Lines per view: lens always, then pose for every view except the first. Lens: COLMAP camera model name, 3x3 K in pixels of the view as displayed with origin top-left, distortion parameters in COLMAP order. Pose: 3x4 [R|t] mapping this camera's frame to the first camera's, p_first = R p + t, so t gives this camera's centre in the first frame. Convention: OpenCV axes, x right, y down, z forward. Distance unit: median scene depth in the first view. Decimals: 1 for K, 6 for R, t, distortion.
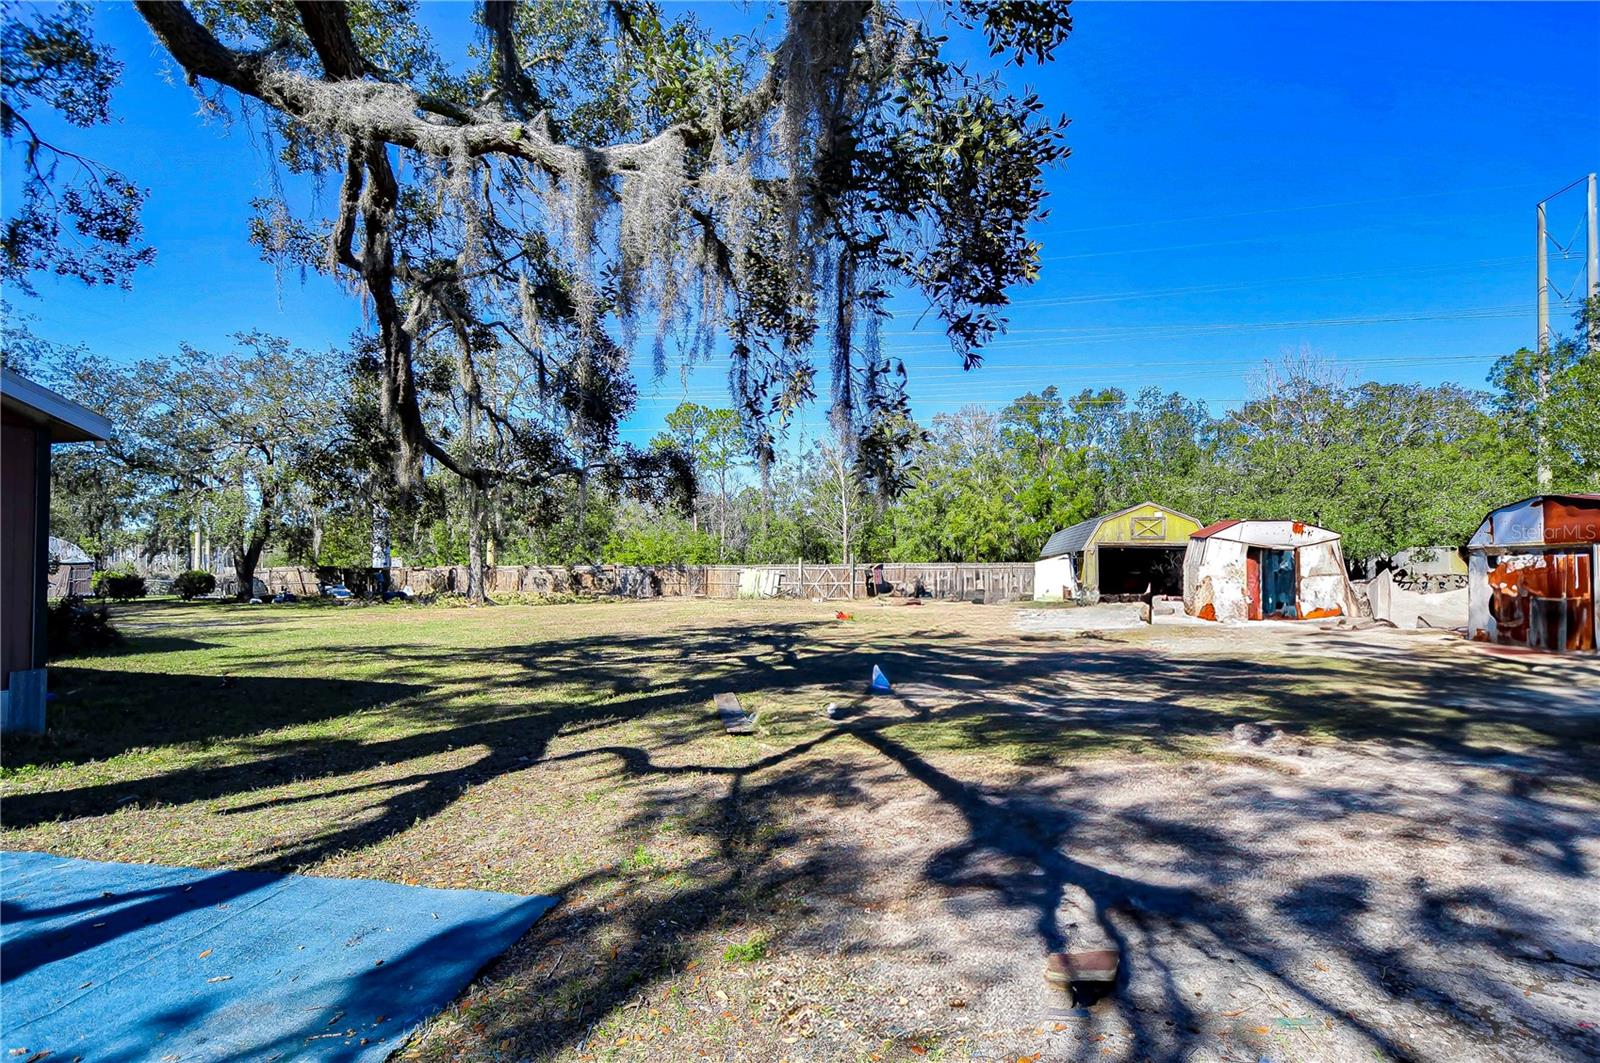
lens RADIAL K [[727.0, 0, 803.6], [0, 727.0, 554.4], [0, 0, 1]] dist [0.003449, -0.007703]
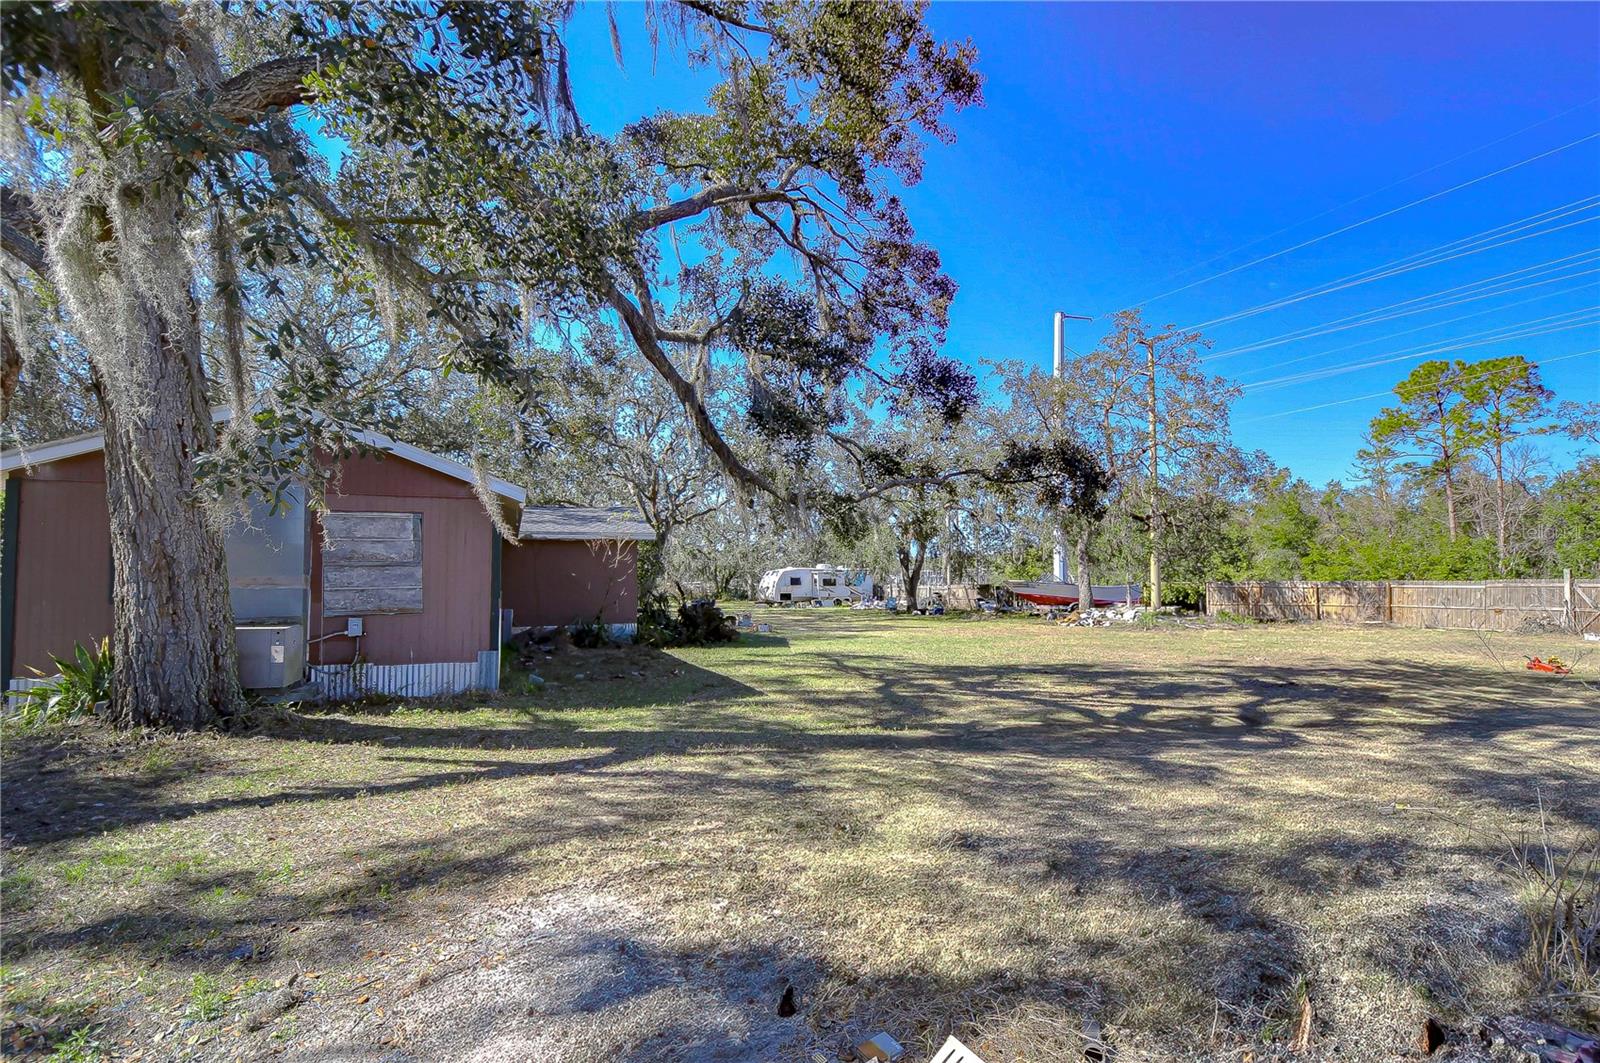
lens RADIAL K [[727.0, 0, 803.6], [0, 727.0, 554.4], [0, 0, 1]] dist [0.003449, -0.007703]
pose [[0.593571, -0.036407, -0.803958, 0.104603], [0.016948, 0.999320, -0.032742, 0.001879], [0.804603, 0.005809, 0.593784, 0.098804]]
